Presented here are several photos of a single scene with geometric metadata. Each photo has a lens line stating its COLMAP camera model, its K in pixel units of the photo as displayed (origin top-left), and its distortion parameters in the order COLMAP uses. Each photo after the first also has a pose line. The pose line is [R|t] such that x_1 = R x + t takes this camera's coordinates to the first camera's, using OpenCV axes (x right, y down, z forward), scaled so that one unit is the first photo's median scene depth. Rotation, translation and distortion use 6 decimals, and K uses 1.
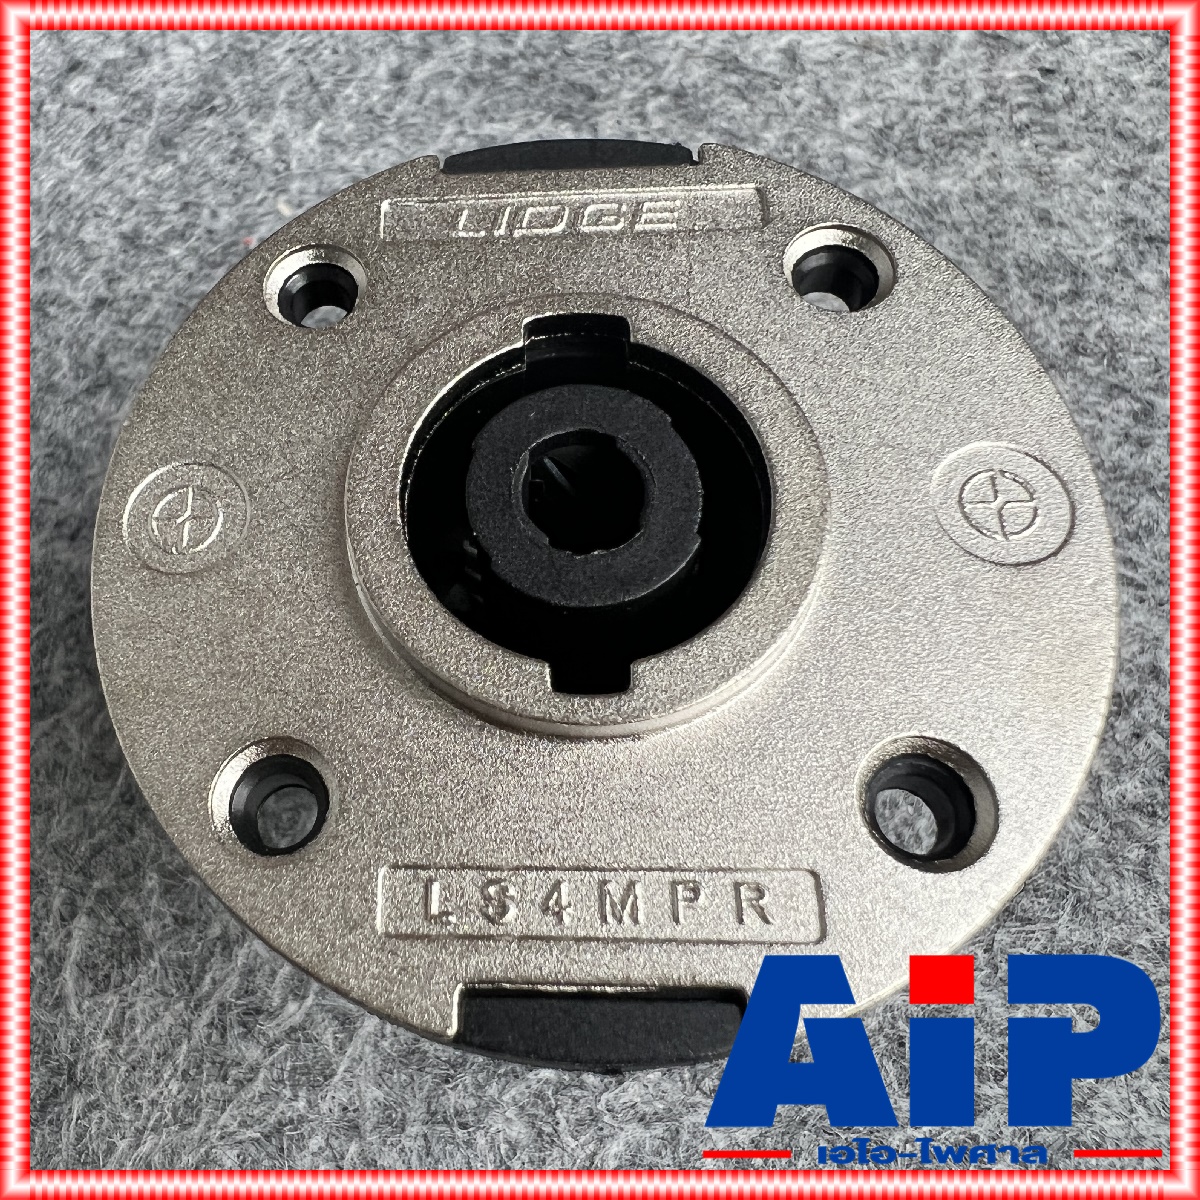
lens RADIAL K [[1181.5, 0, 433.1], [0, 1181.5, 501.2], [0, 0, 1]] dist [-0.016008, 0.006753]
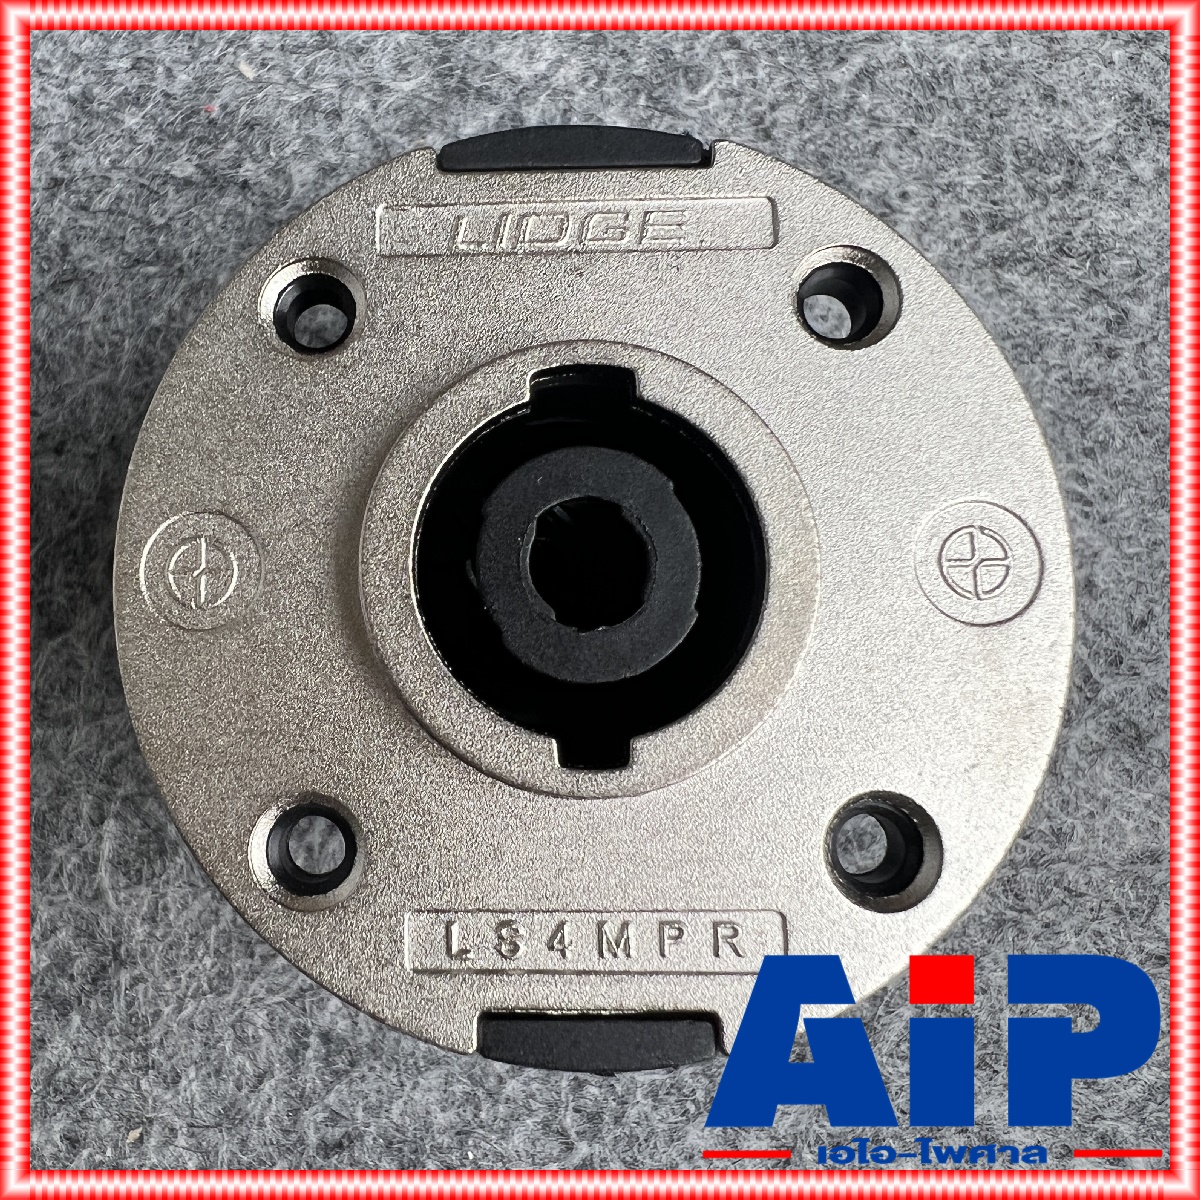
lens RADIAL K [[1181.5, 0, 433.1], [0, 1181.5, 501.2], [0, 0, 1]] dist [-0.016008, 0.006753]
pose [[0.998677, -0.021972, 0.046488, -0.053684], [0.007192, 0.954904, 0.296828, -0.346969], [-0.050914, -0.296101, 0.953799, 0.024051]]
